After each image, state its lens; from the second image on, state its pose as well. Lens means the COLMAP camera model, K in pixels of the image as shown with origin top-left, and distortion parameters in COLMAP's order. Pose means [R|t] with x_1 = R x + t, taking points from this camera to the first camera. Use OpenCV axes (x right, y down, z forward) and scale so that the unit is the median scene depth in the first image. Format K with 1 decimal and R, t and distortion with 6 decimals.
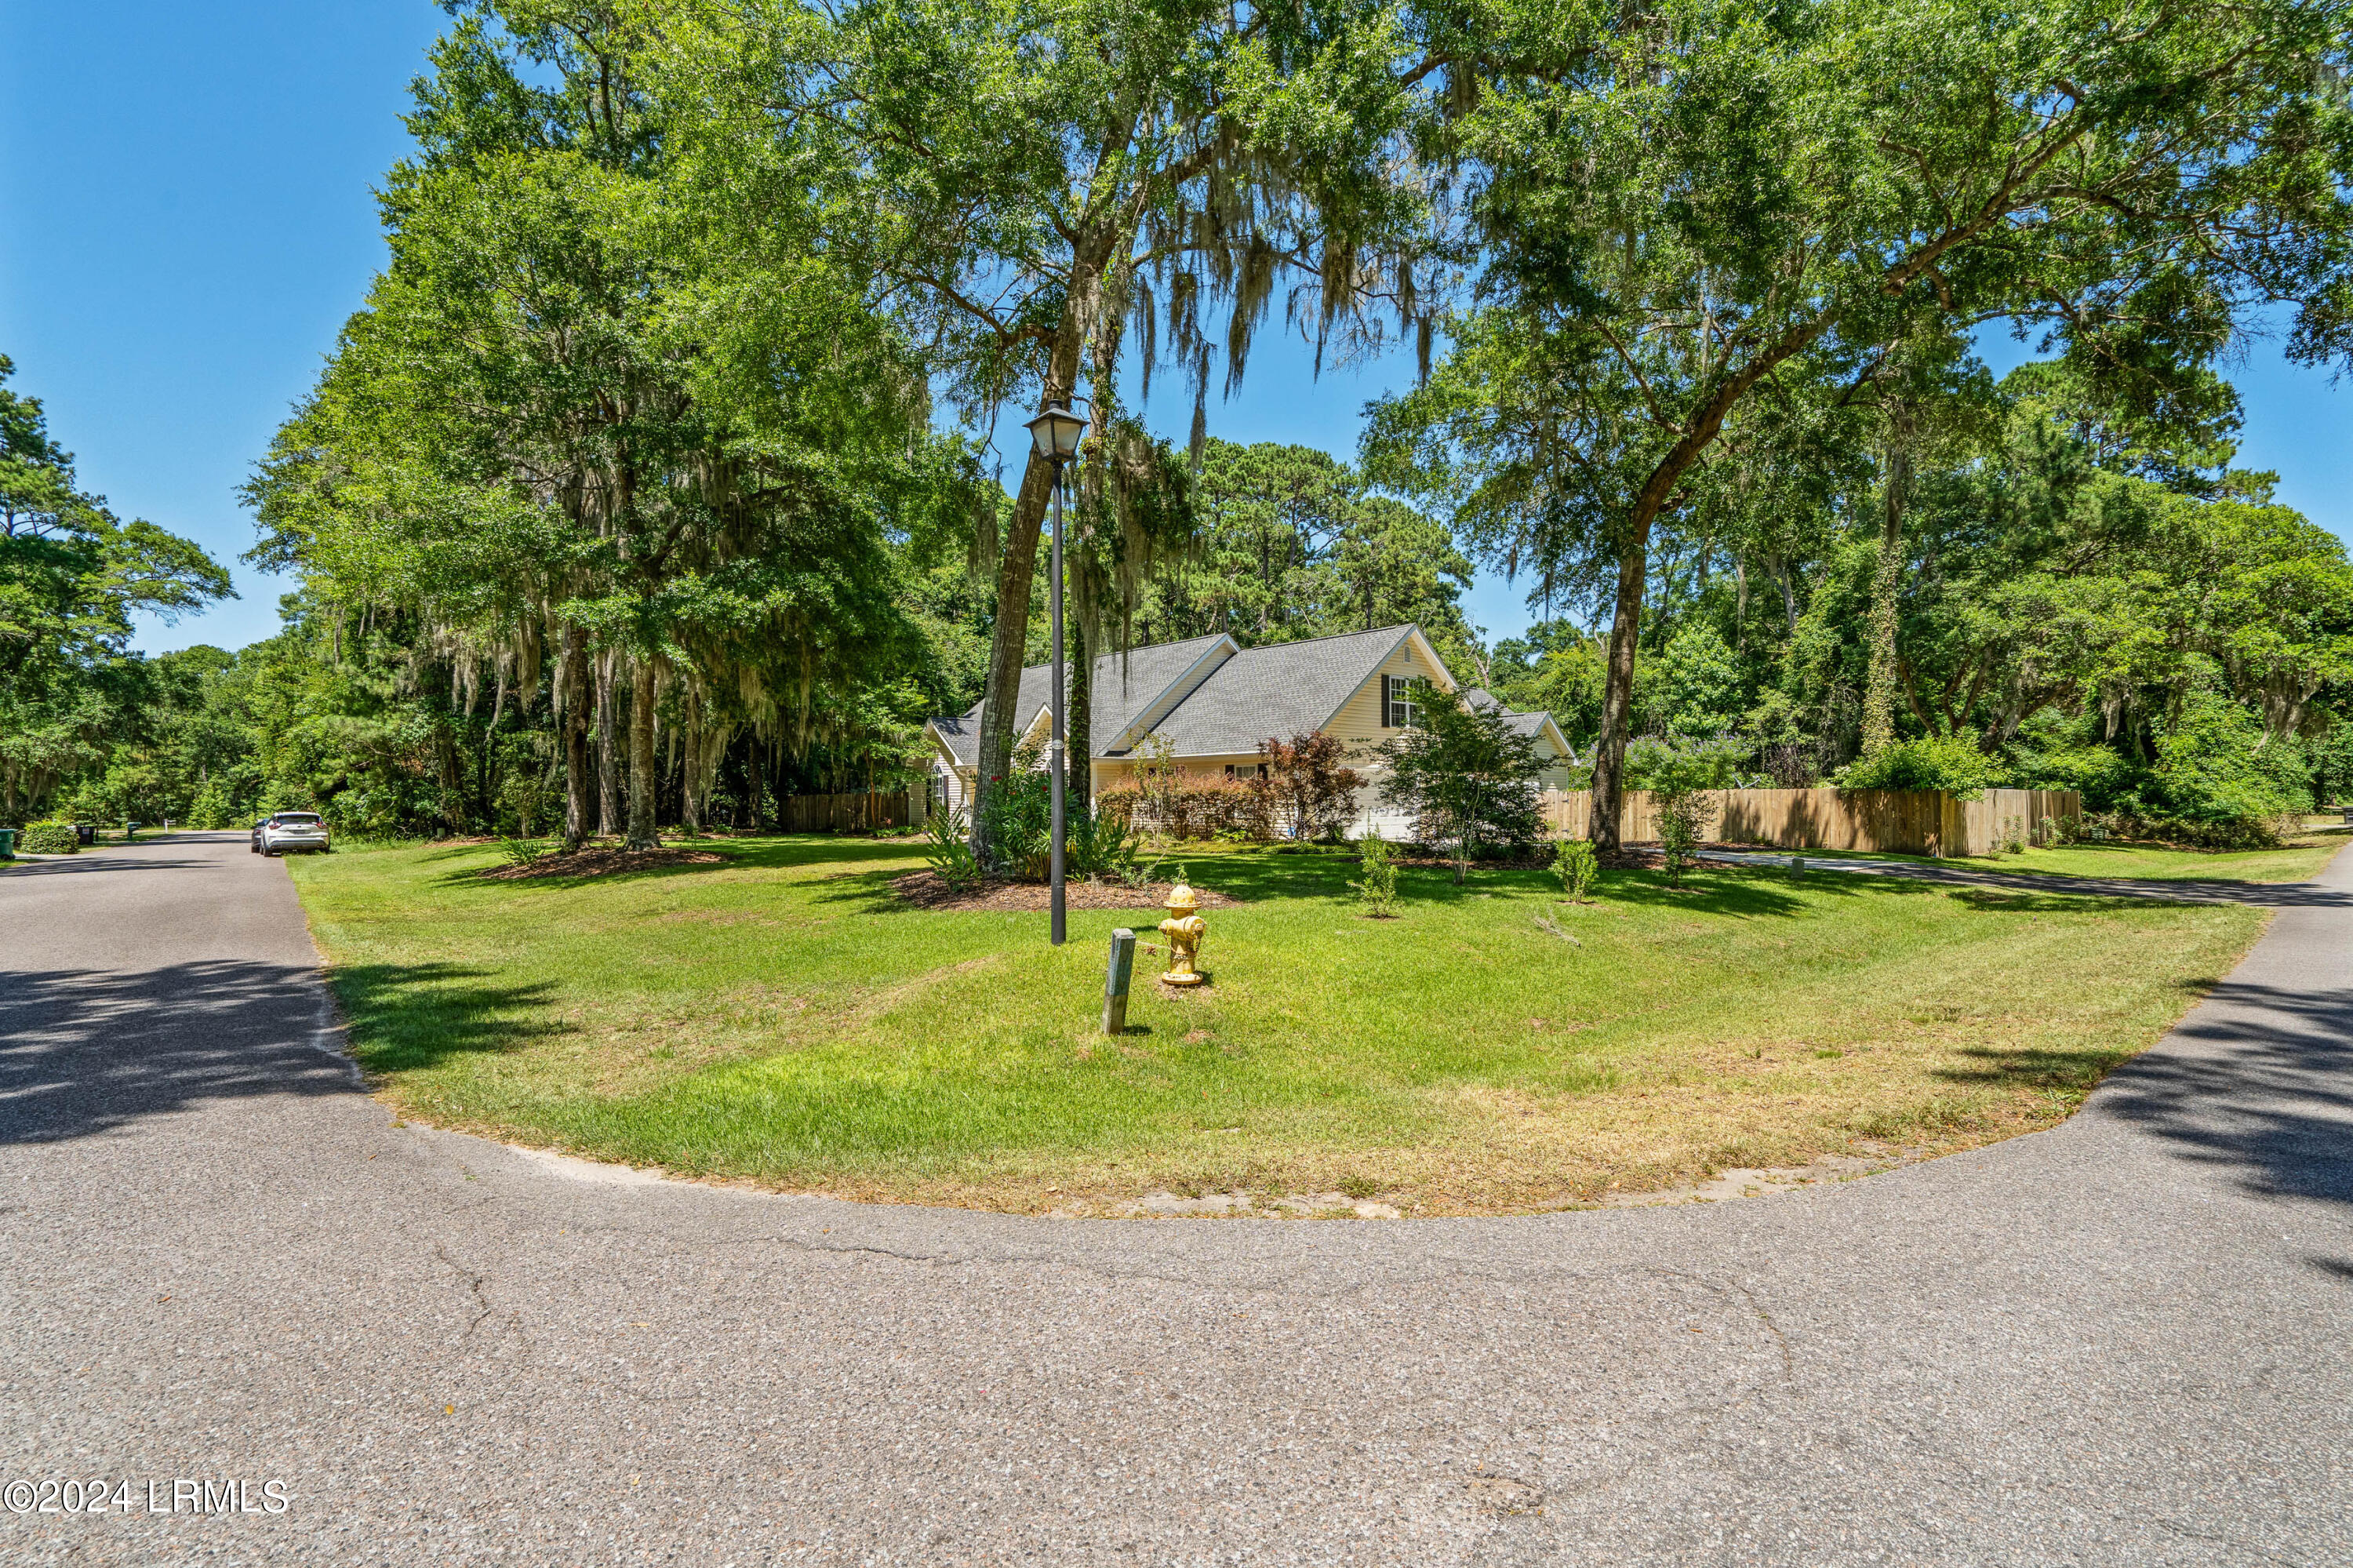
lens RADIAL K [[1061.6, 0, 1176.7], [0, 1061.6, 780.4], [0, 0, 1]] dist [-0.003150, 0.001496]
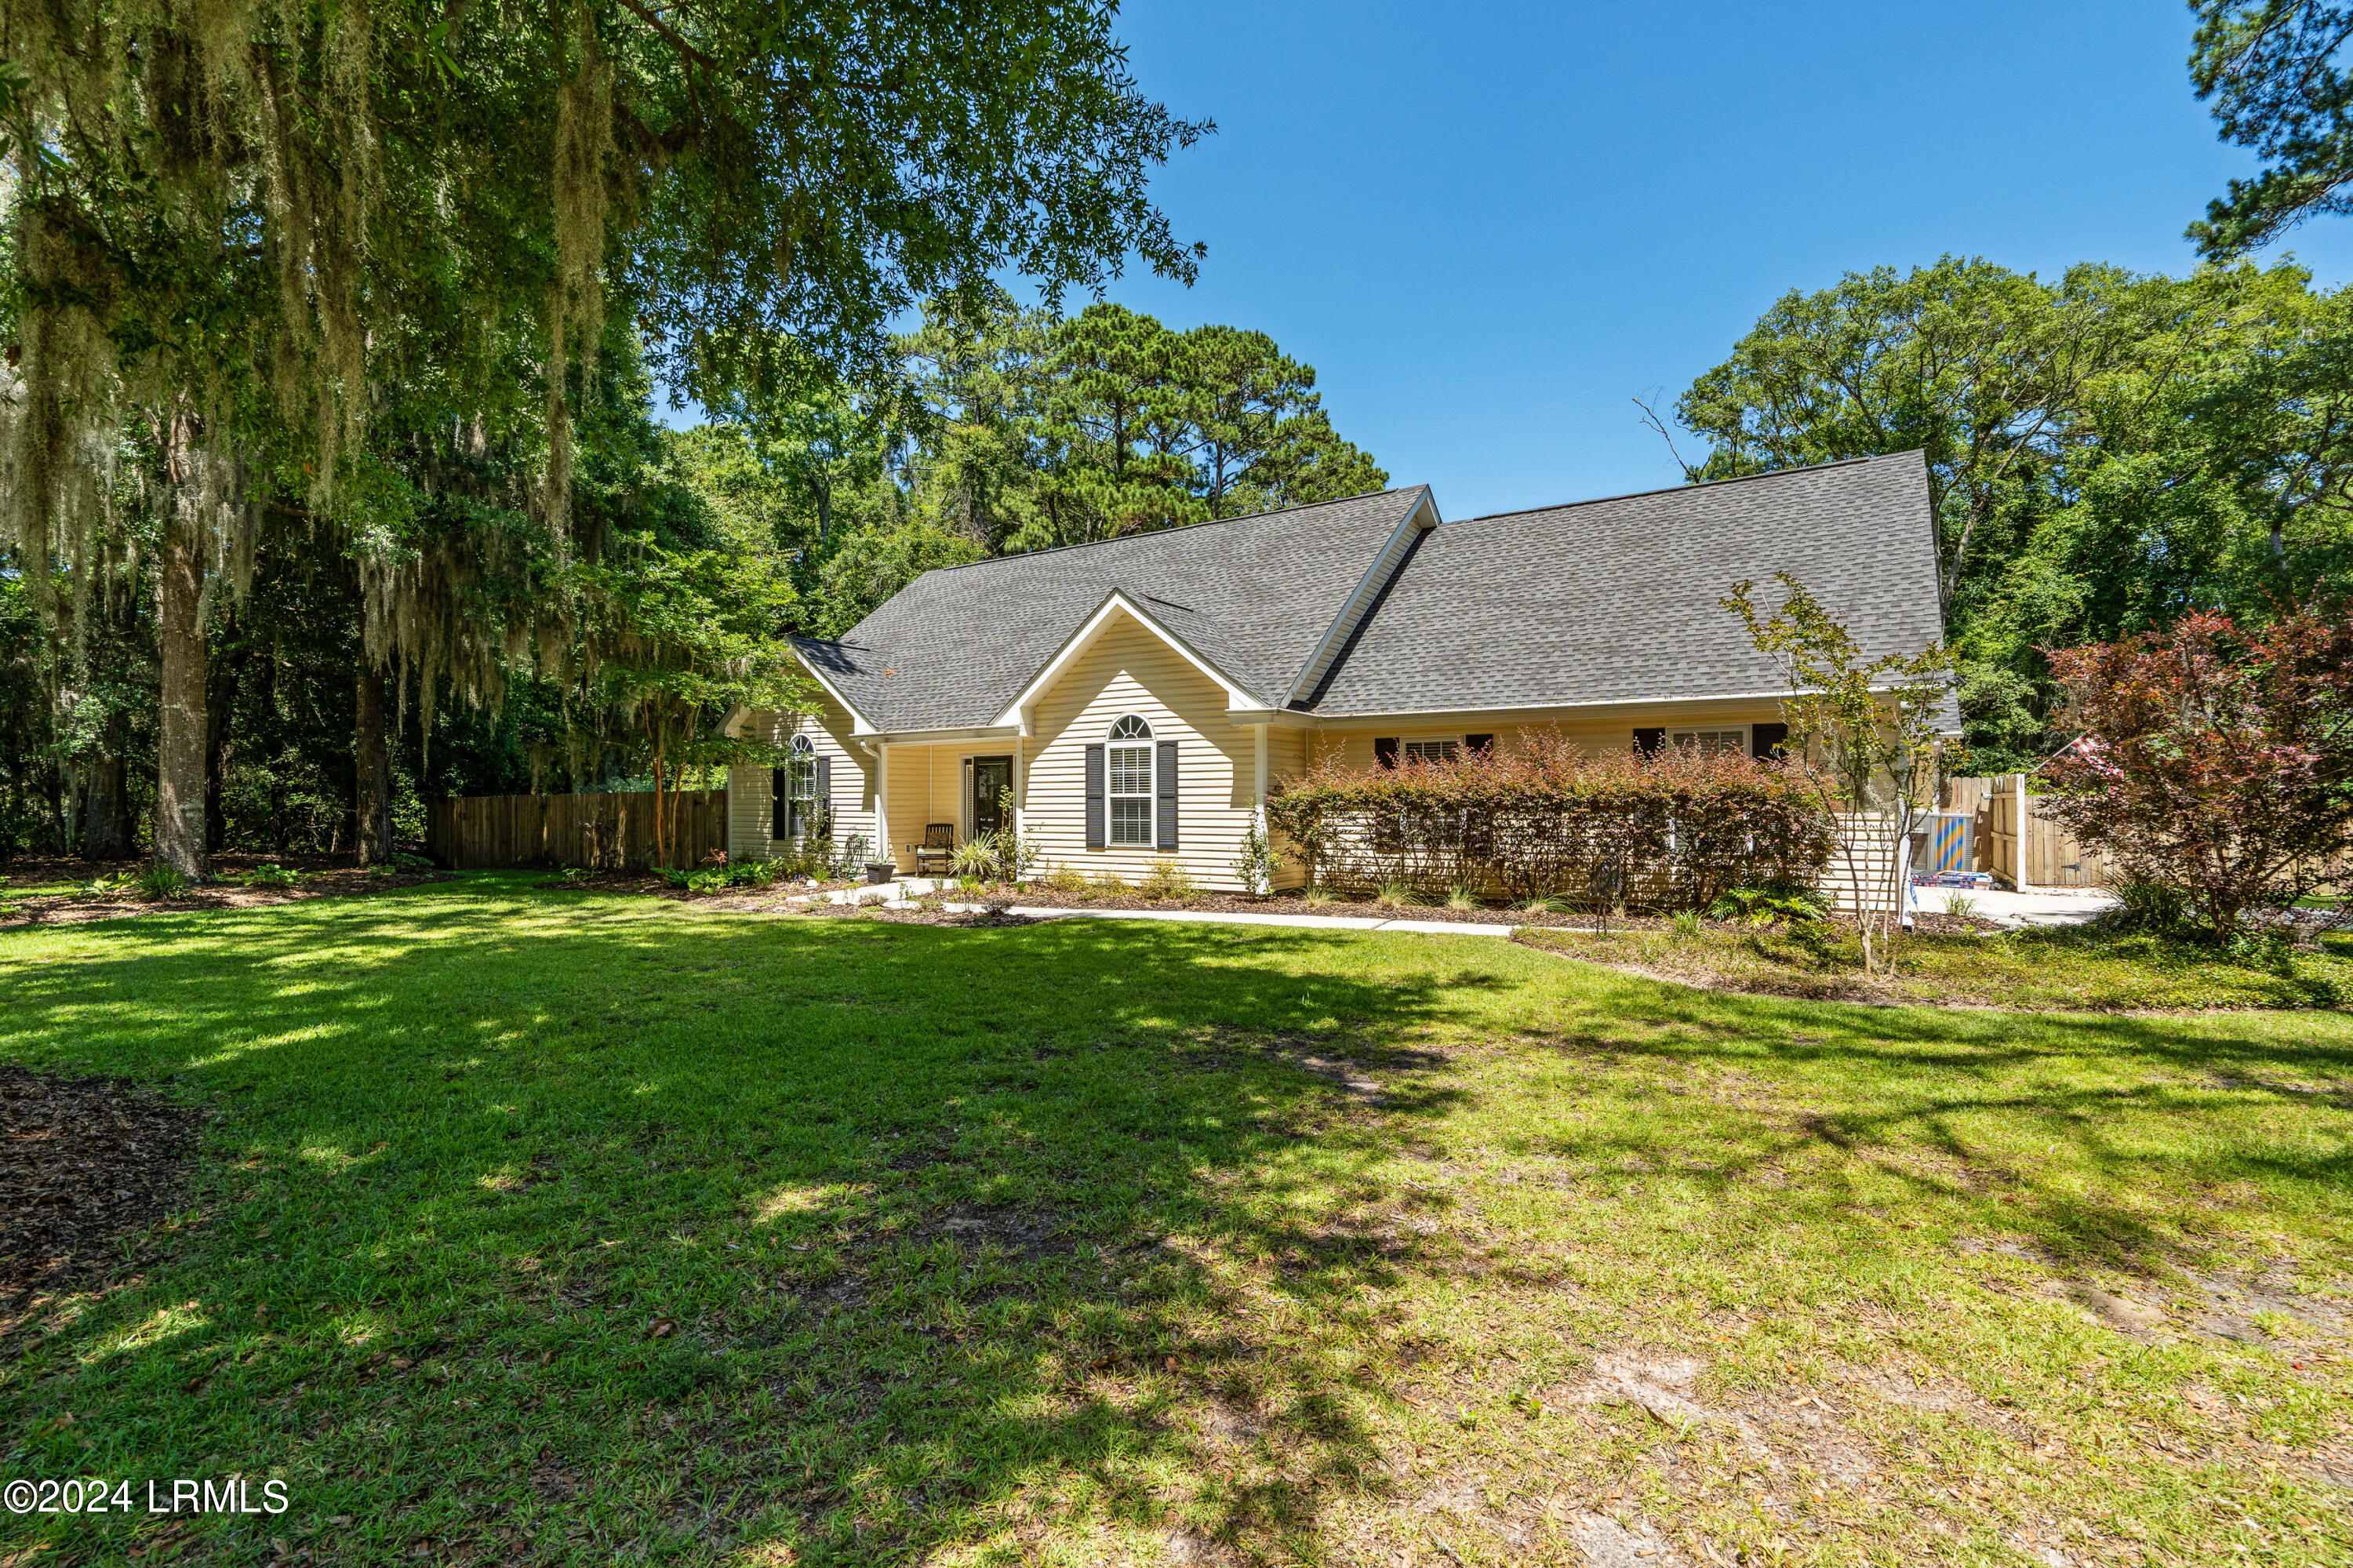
lens RADIAL K [[1061.6, 0, 1176.7], [0, 1061.6, 780.4], [0, 0, 1]] dist [-0.003150, 0.001496]
pose [[0.967300, 0.008118, 0.253505, -0.184585], [-0.008207, 0.999966, -0.000705, 0.005517], [-0.253502, -0.001399, 0.967334, 0.490769]]
